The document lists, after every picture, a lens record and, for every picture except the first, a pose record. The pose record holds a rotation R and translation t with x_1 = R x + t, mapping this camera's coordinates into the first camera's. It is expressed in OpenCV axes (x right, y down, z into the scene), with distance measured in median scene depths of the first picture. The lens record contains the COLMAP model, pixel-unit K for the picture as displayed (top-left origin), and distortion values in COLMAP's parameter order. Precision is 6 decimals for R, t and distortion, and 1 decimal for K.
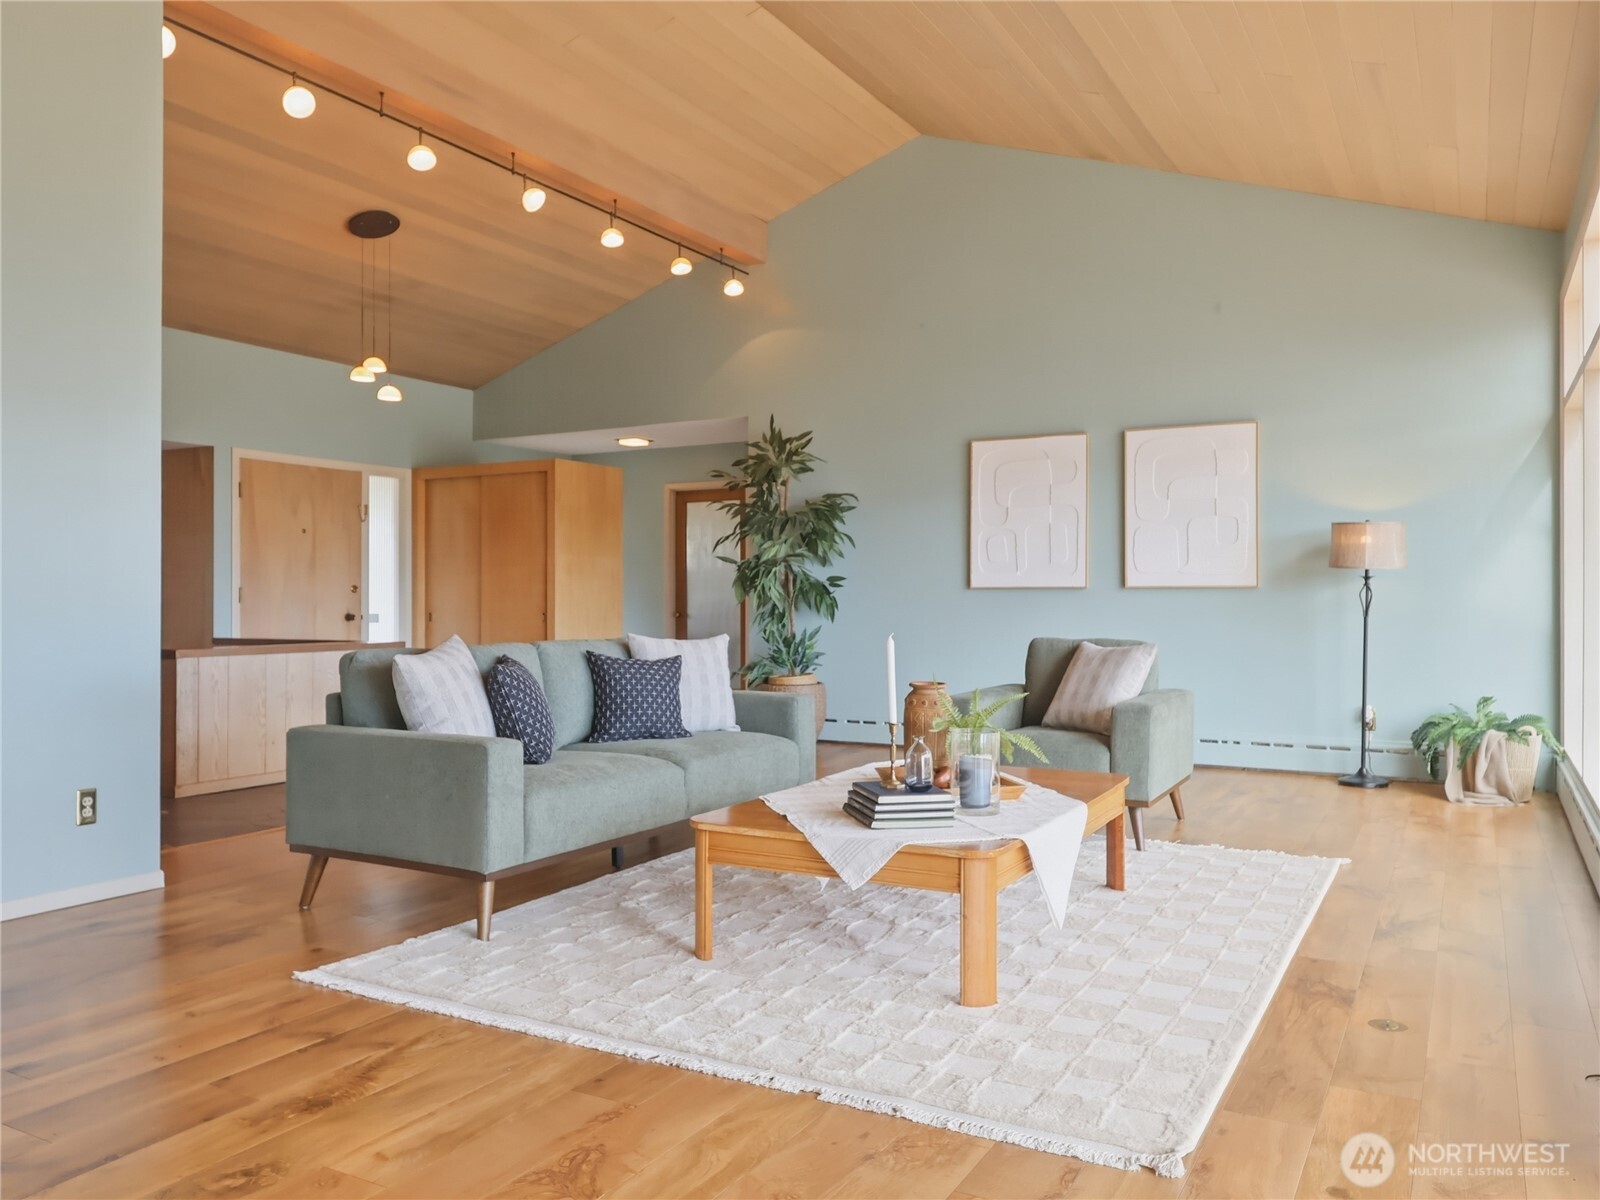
lens RADIAL K [[1210.2, 0, 799.9], [0, 1210.2, 603.3], [0, 0, 1]] dist [0.002431, 0.000094]
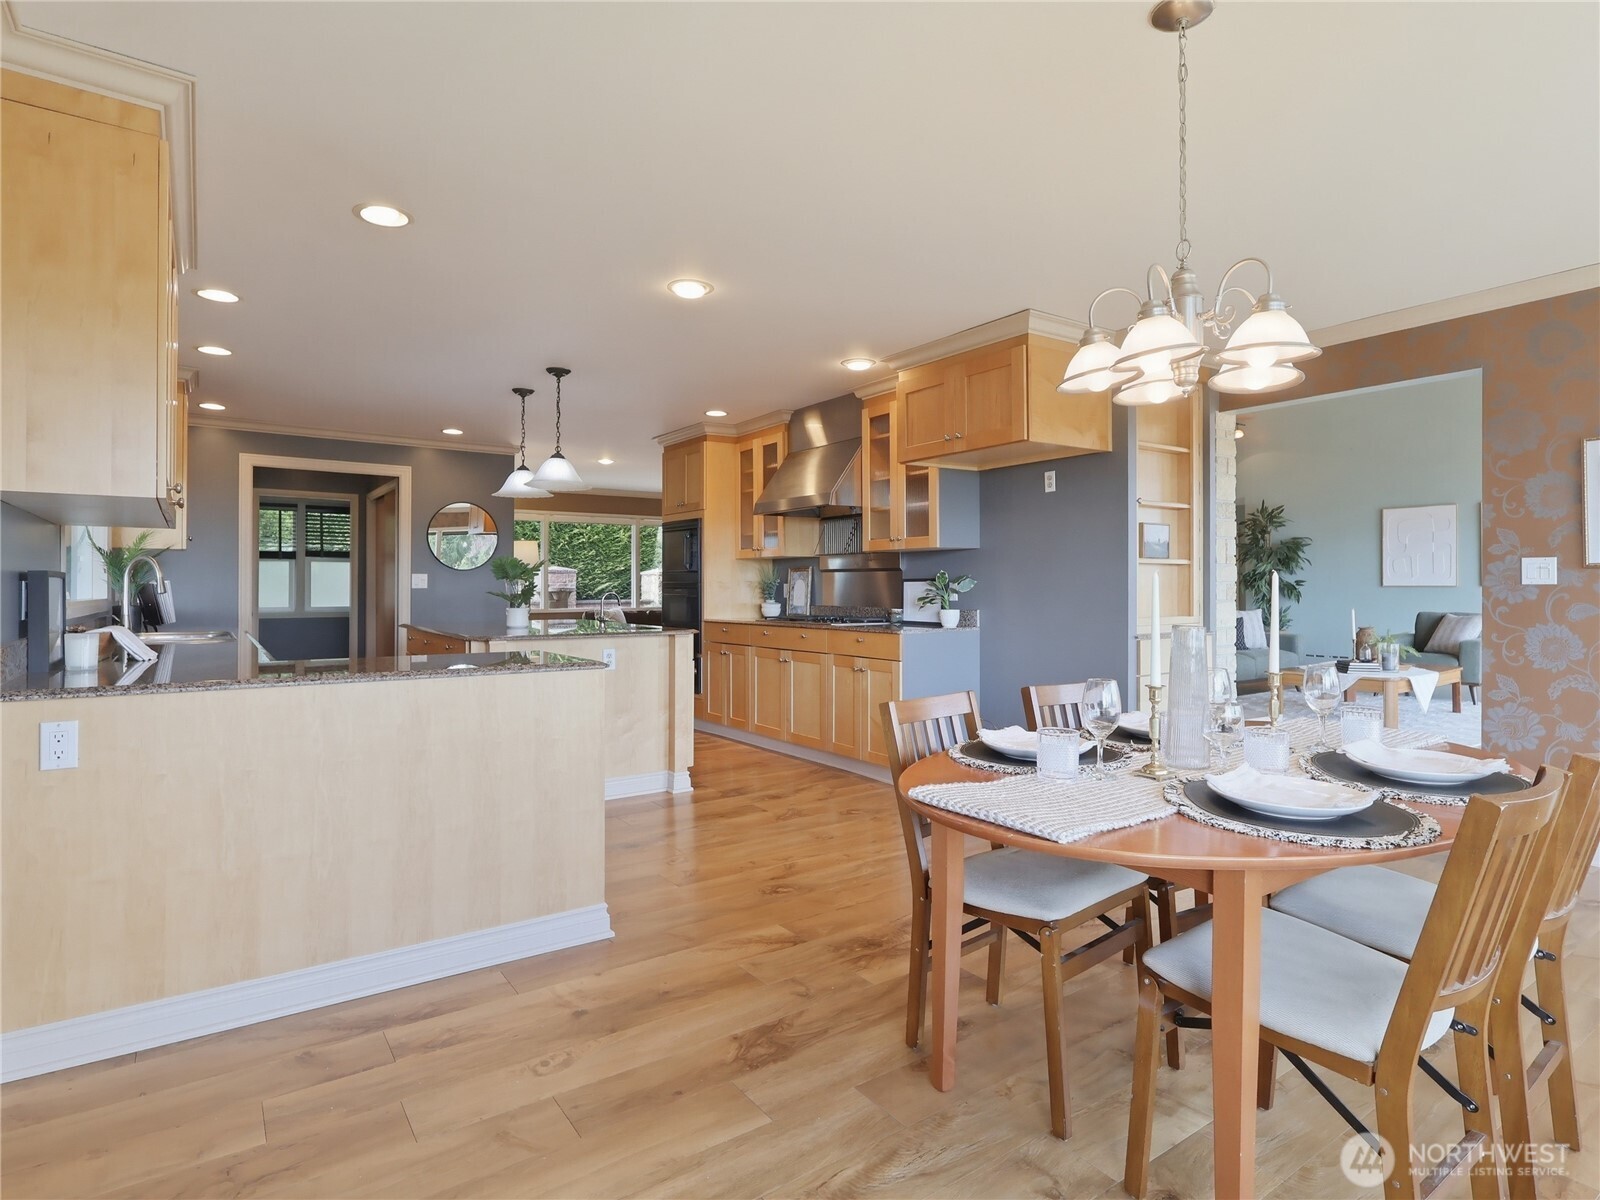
lens RADIAL K [[850.5, 0, 798.2], [0, 850.5, 592.3], [0, 0, 1]] dist [0.000938, 0.000108]
pose [[0.898267, -0.001575, -0.439448, -0.147483], [0.003215, 0.999990, 0.002989, -0.014967], [0.439439, -0.004098, 0.898263, -0.929537]]
